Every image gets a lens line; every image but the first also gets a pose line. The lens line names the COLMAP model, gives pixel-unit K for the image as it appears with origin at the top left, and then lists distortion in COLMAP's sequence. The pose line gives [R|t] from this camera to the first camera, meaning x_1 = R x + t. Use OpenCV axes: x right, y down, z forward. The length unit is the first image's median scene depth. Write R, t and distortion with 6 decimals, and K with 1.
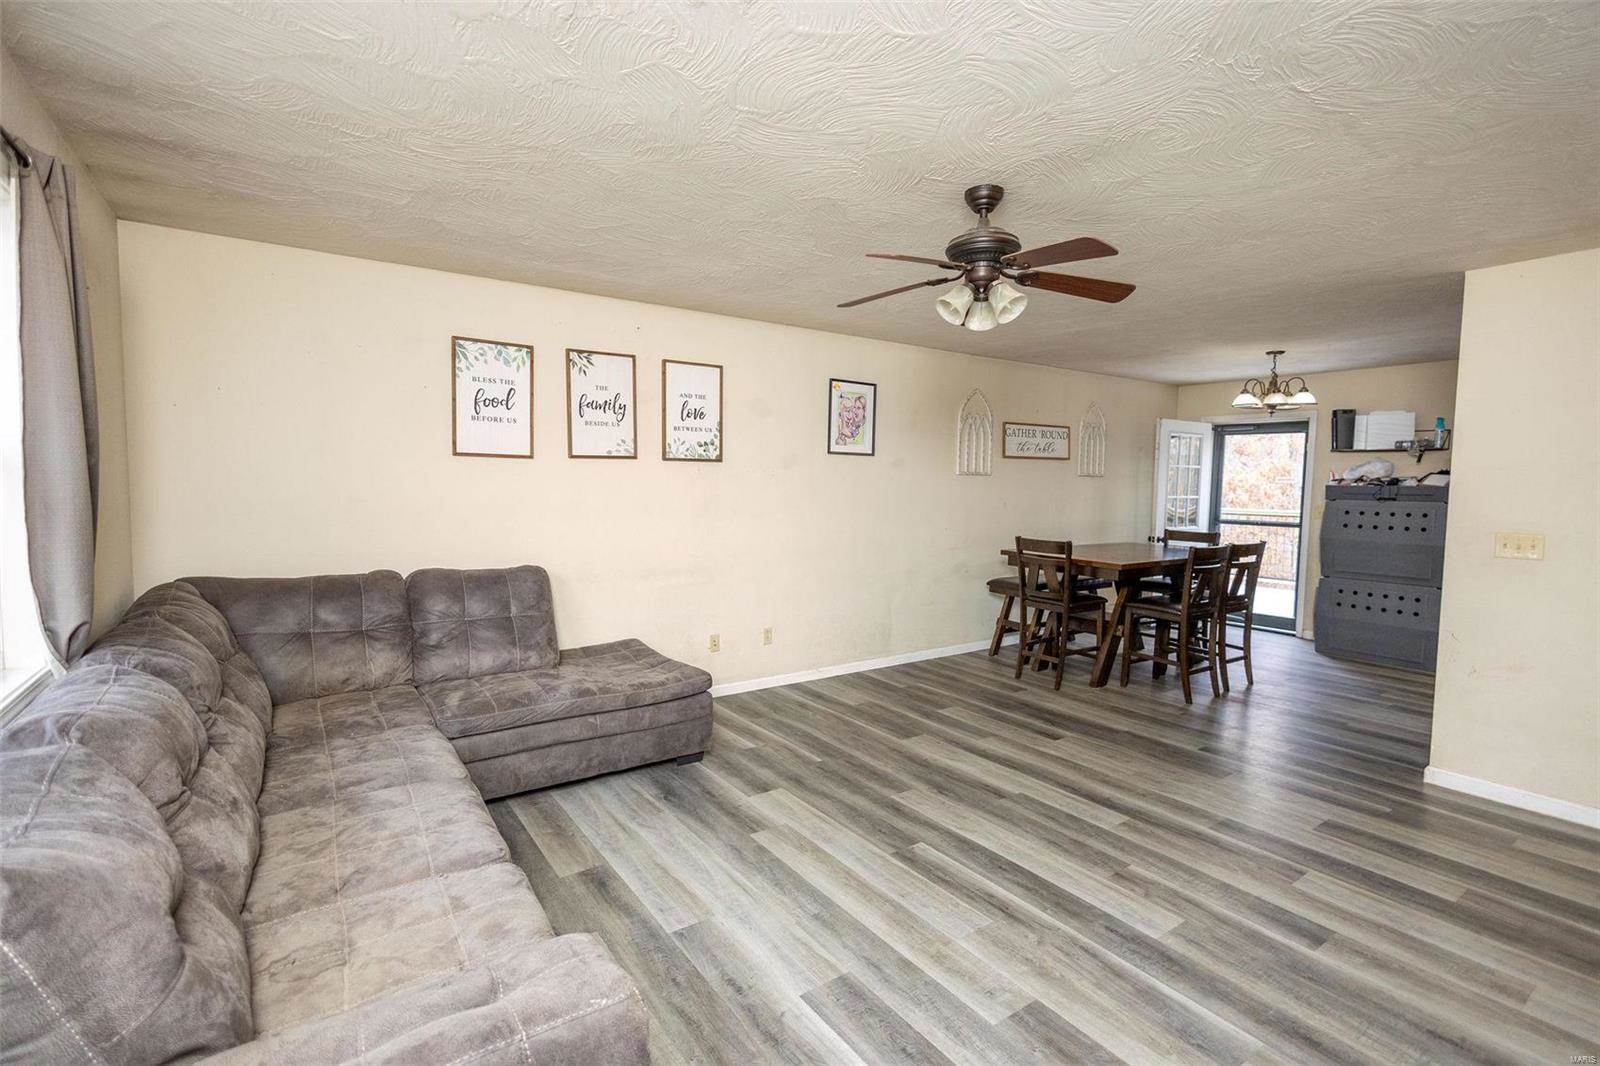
lens RADIAL K [[729.3, 0, 795.4], [0, 729.3, 529.8], [0, 0, 1]] dist [0.004140, 0.000633]
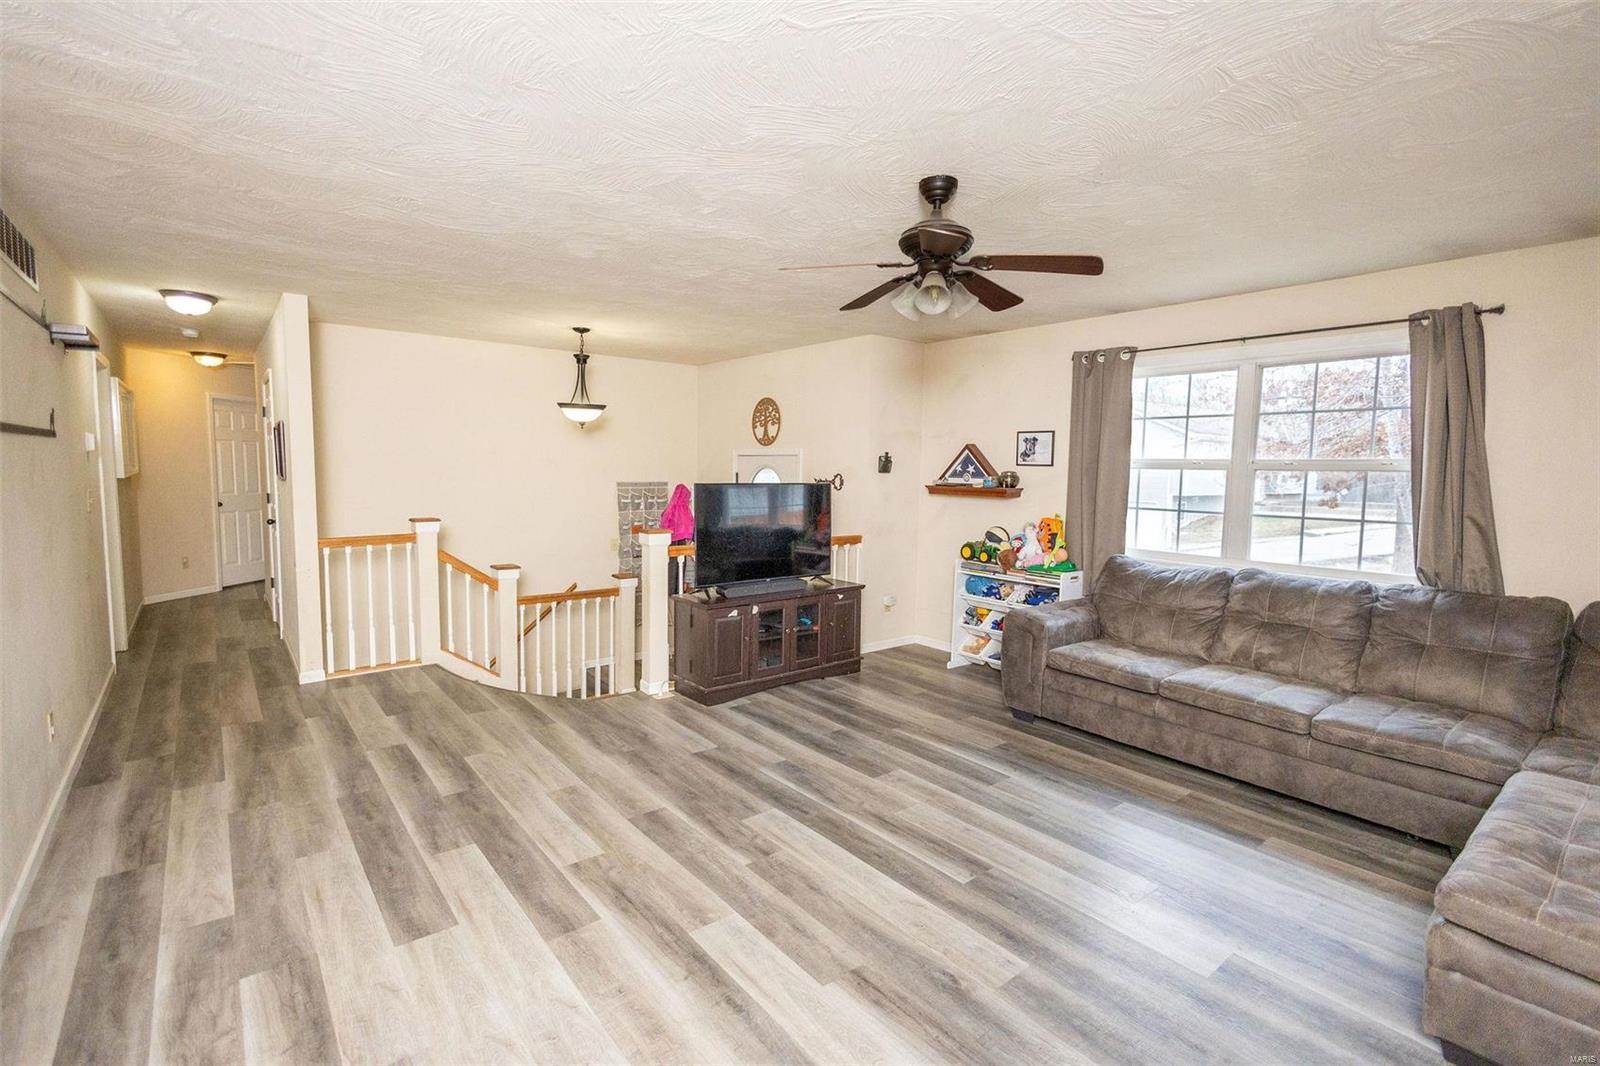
lens RADIAL K [[729.3, 0, 802.6], [0, 729.3, 530.5], [0, 0, 1]] dist [0.004140, 0.000633]
pose [[-0.996896, -0.022456, -0.075457, 0.473789], [-0.034148, 0.986940, 0.157426, -0.133147], [0.070936, 0.159514, -0.984644, 1.911631]]
